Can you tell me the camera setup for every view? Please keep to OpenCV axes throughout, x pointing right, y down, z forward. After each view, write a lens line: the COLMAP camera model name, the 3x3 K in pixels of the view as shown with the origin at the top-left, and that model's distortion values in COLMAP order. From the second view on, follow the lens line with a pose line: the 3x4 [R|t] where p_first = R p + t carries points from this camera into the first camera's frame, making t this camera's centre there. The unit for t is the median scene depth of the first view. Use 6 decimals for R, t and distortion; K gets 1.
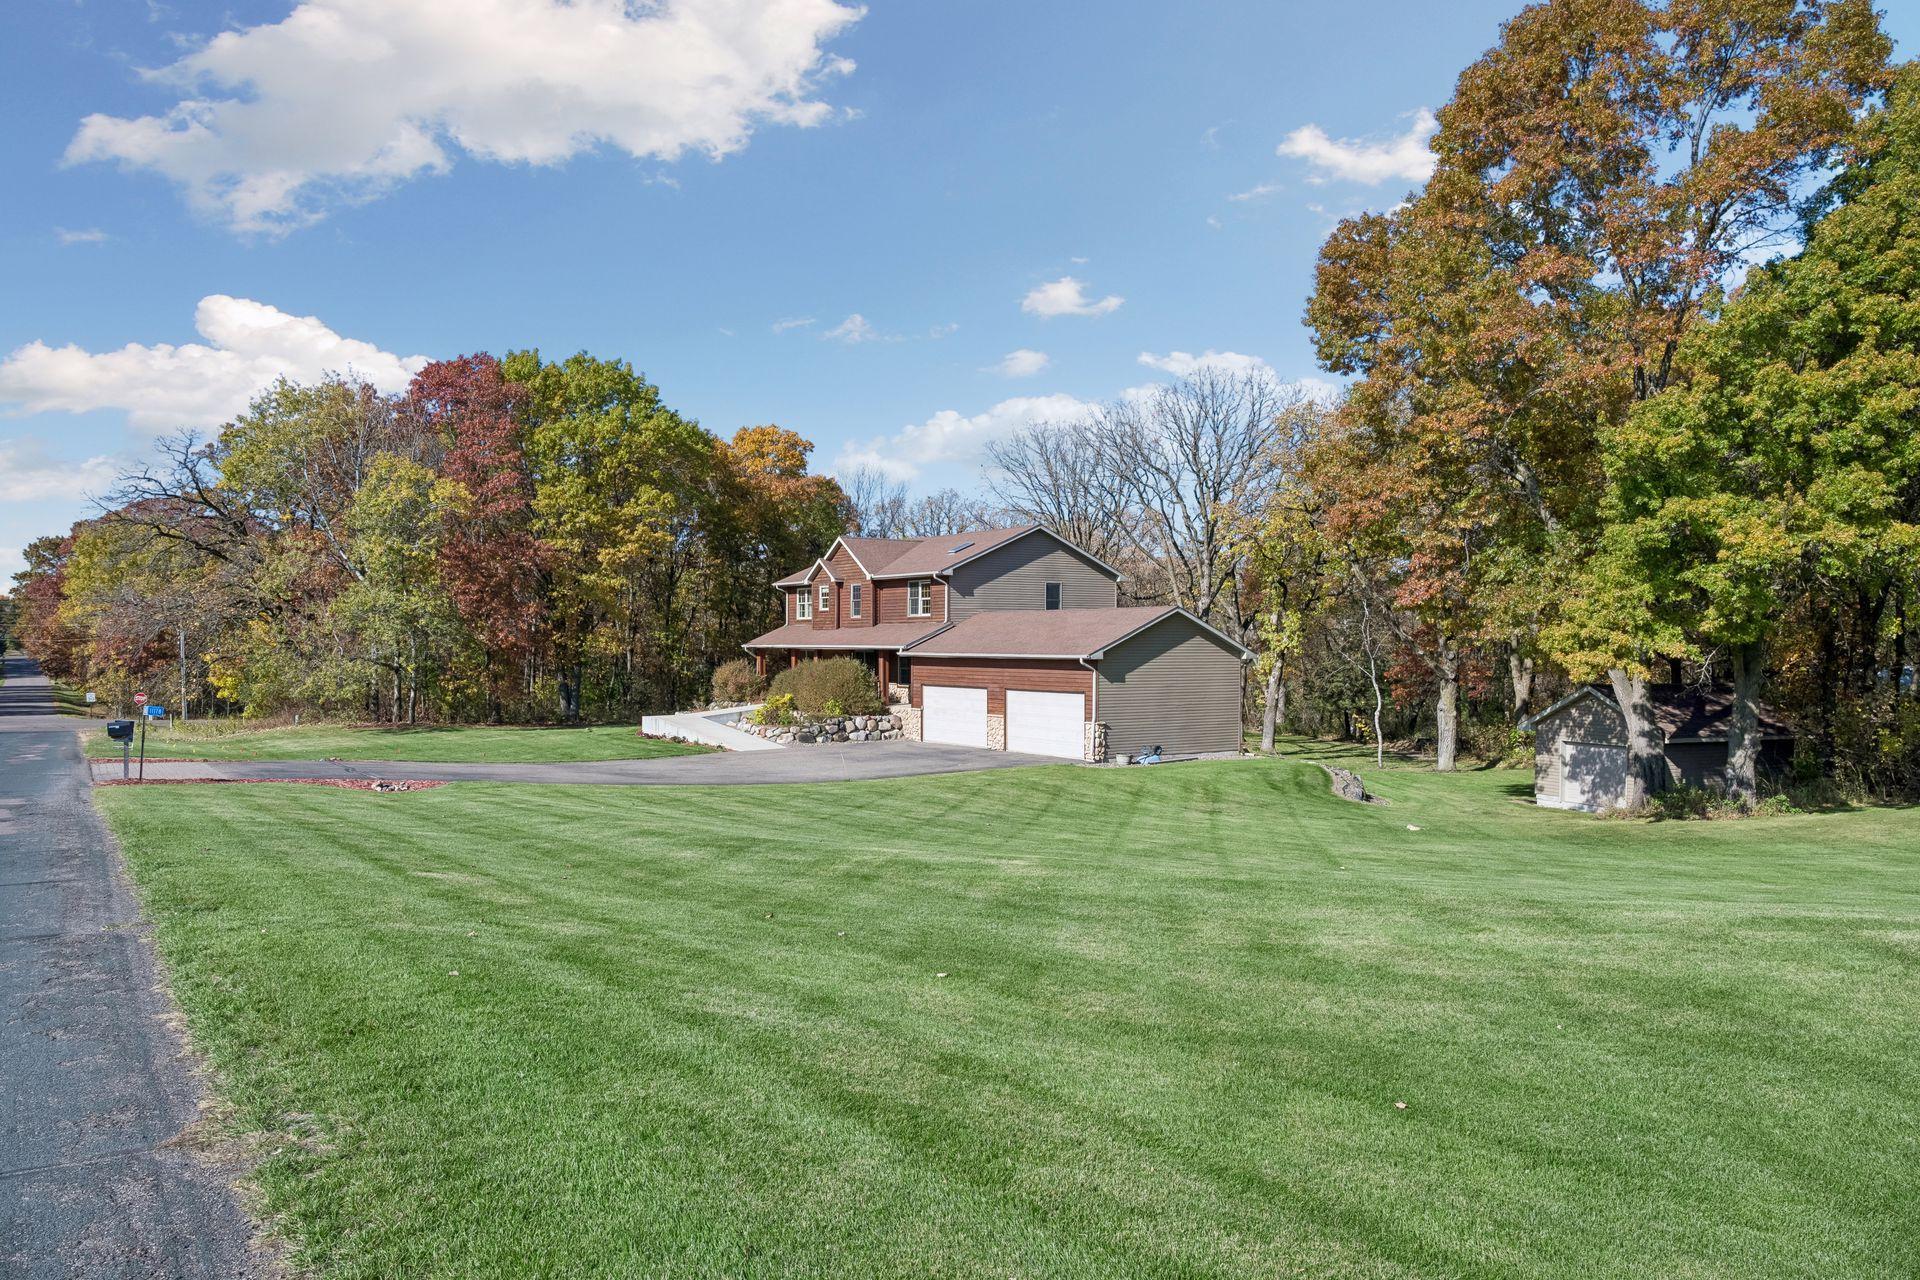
lens RADIAL K [[1426.1, 0, 957.3], [0, 1426.1, 639.6], [0, 0, 1]] dist [-0.100328, -0.003182]
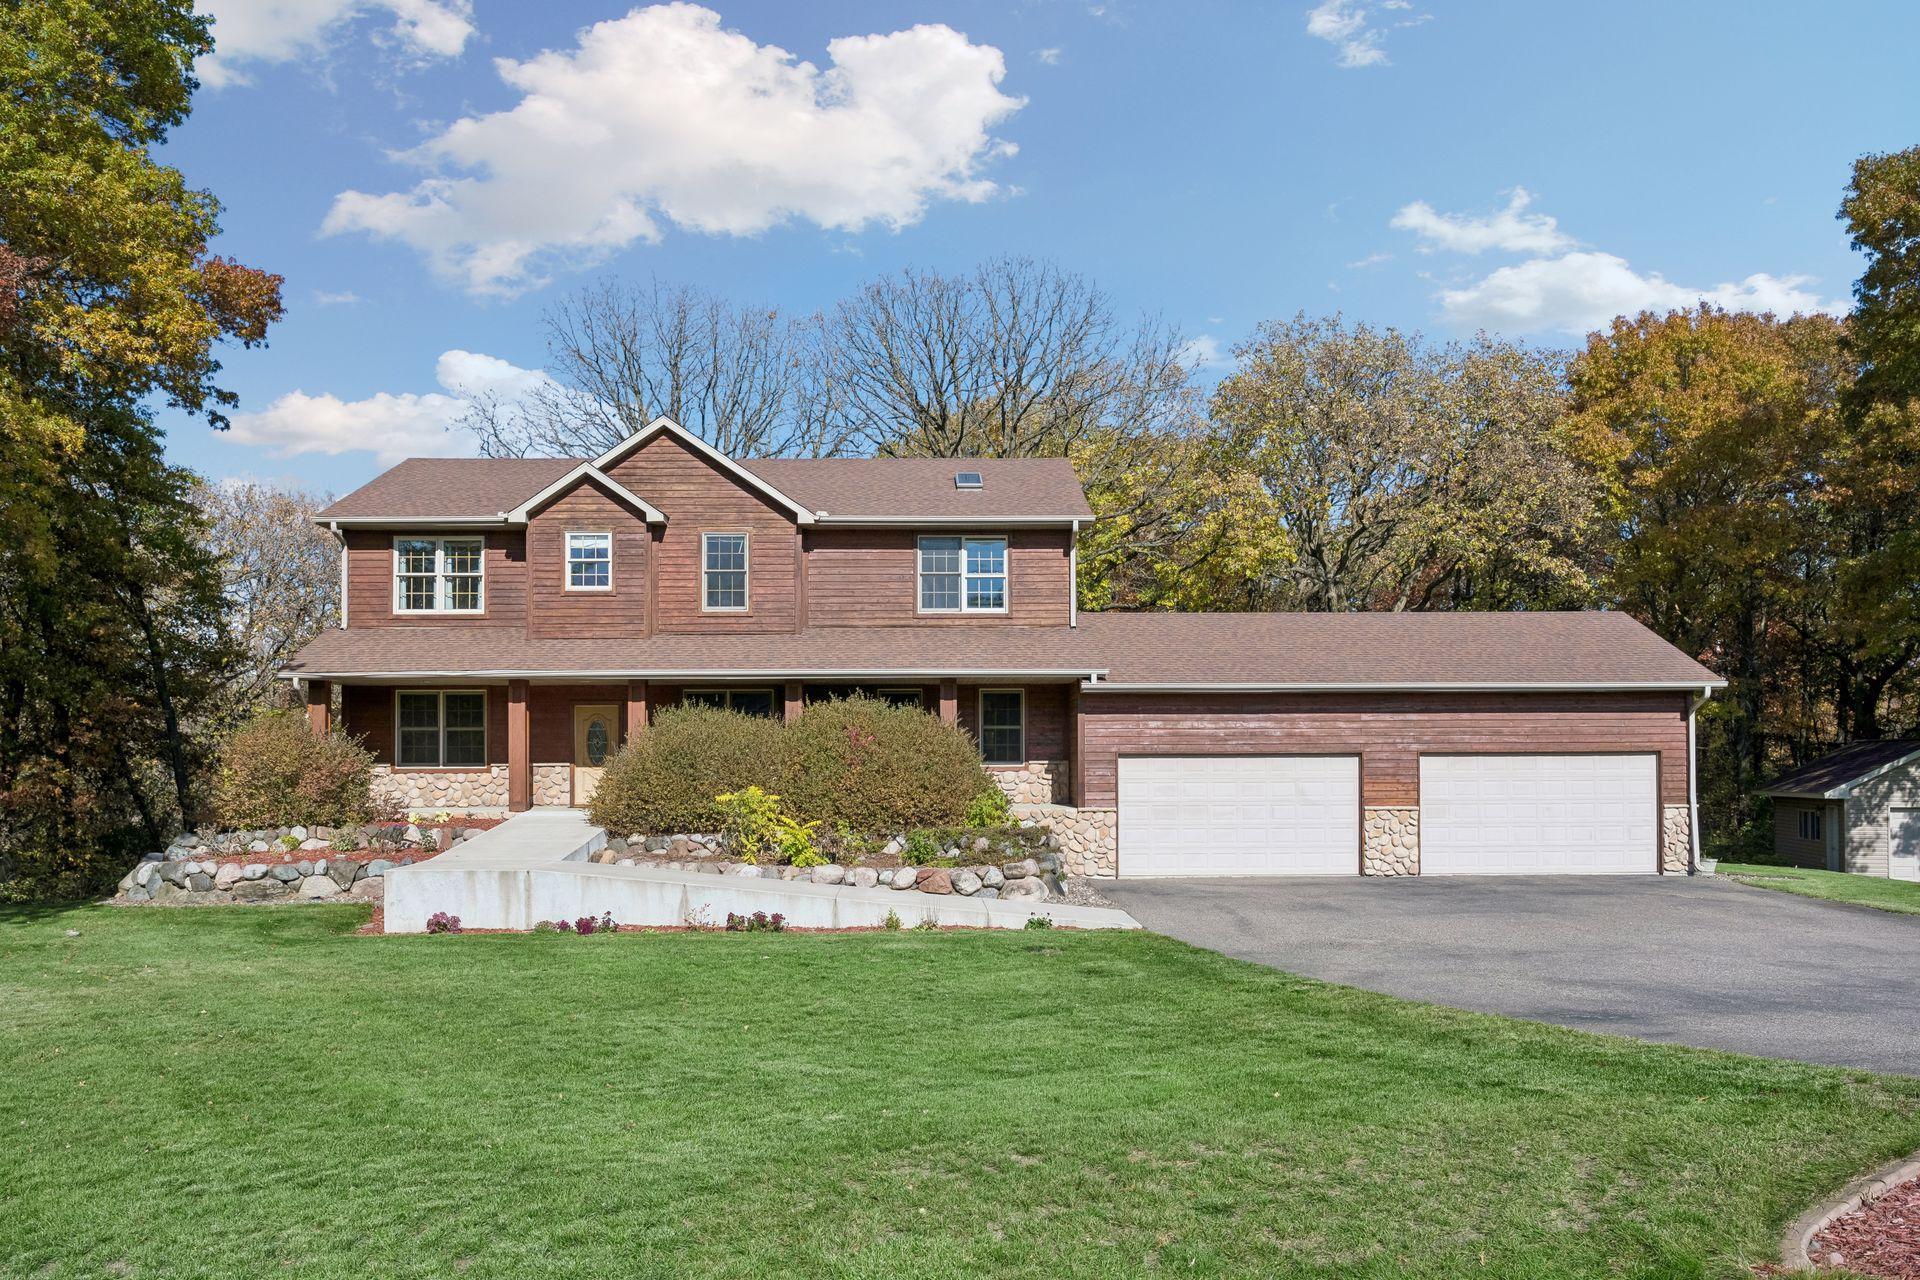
lens RADIAL K [[1569.9, 0, 974.2], [0, 1569.9, 711.3], [0, 0, 1]] dist [-0.054078, 0.073450]
pose [[0.524824, 0.010121, 0.851150, -0.491344], [-0.000208, 0.999931, -0.011762, 0.023487], [-0.851210, 0.005995, 0.524790, 0.772698]]
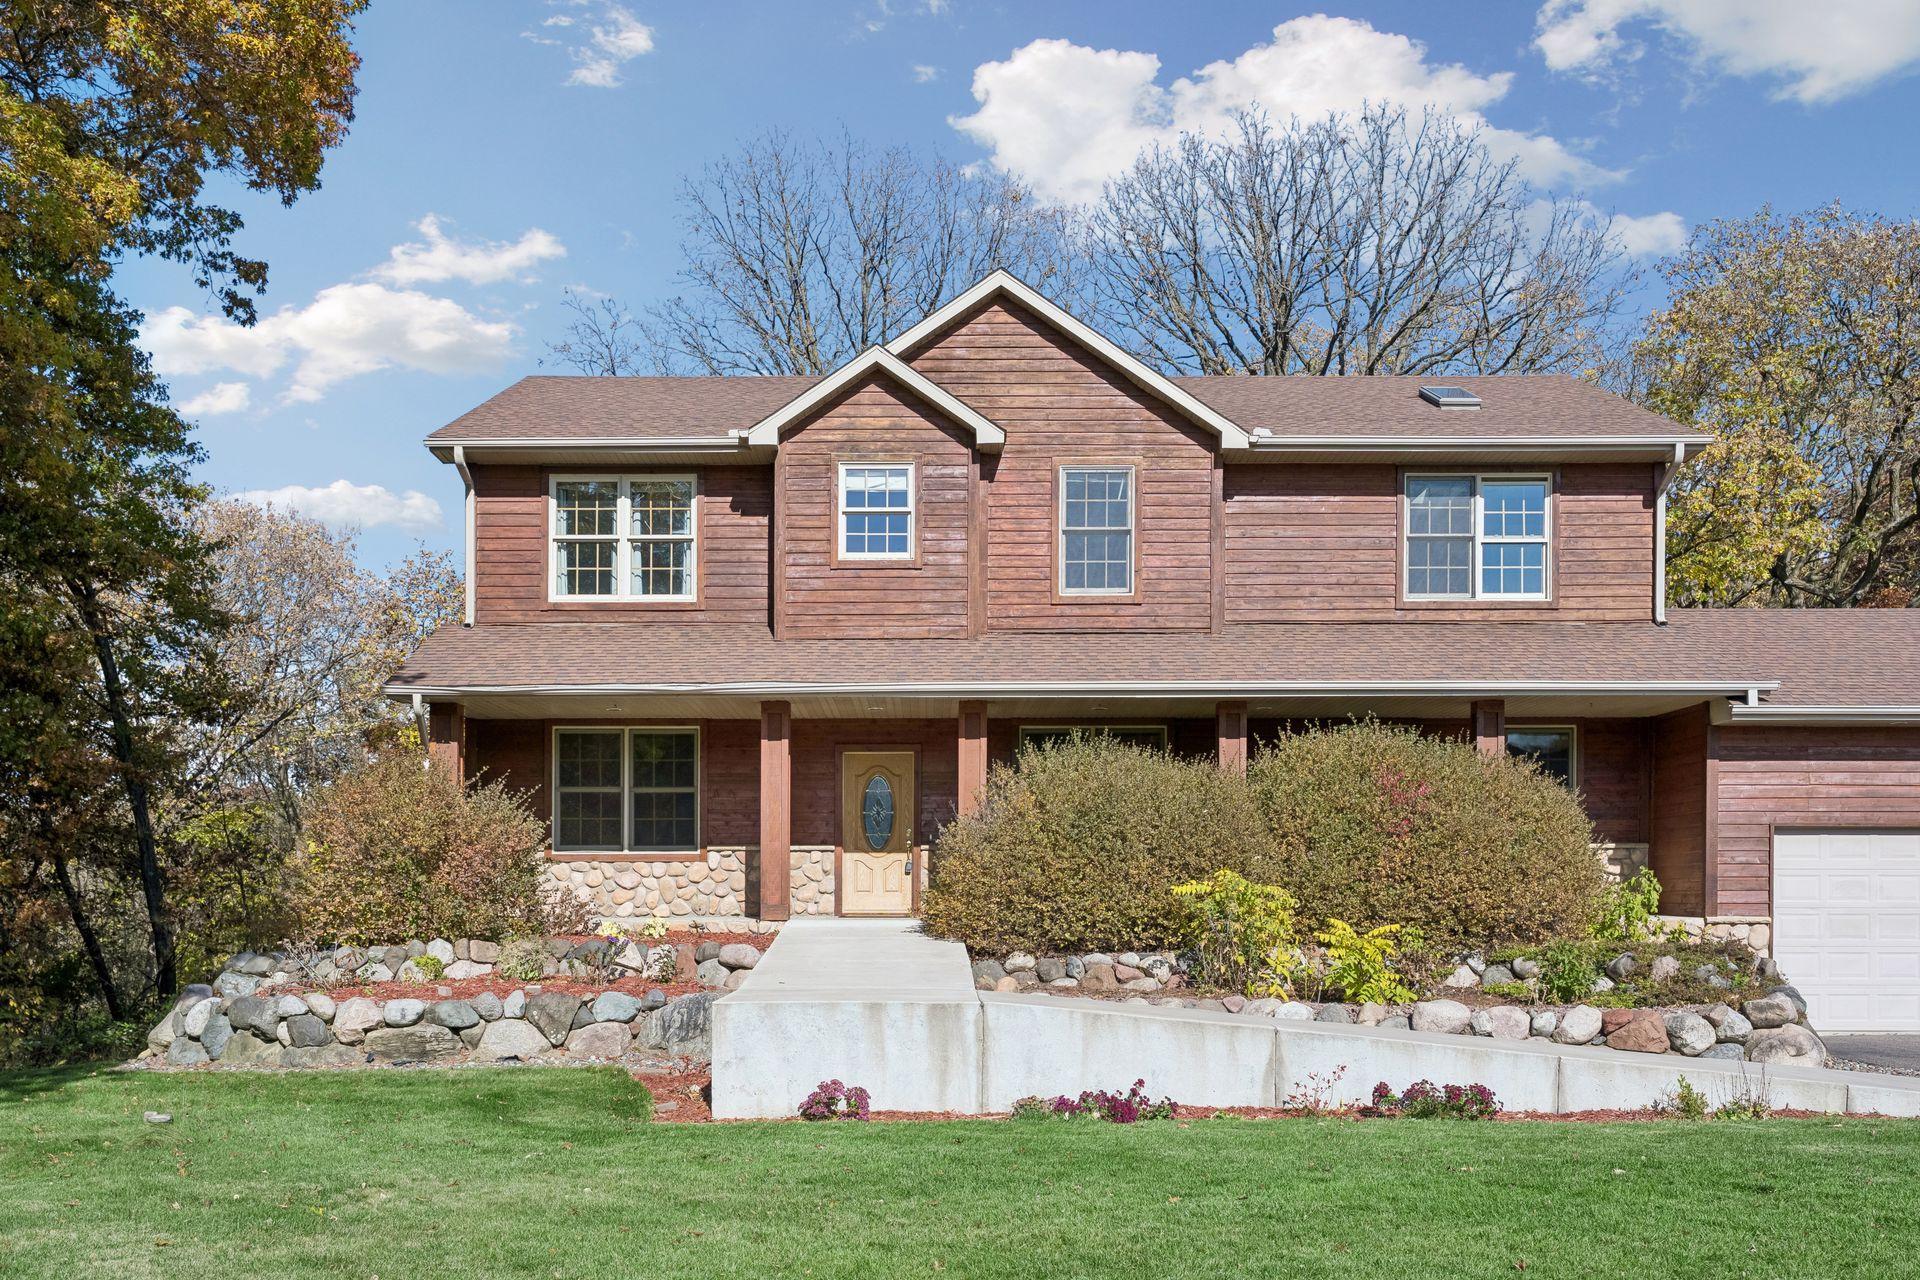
lens RADIAL K [[1990.5, 0, 943.3], [0, 1990.5, 856.0], [0, 0, 1]] dist [0.018949, 0.000000]
pose [[0.555771, 0.007163, 0.831304, -0.442102], [-0.001770, 0.999971, -0.007433, 0.040436], [-0.831333, 0.002659, 0.555768, 0.922809]]
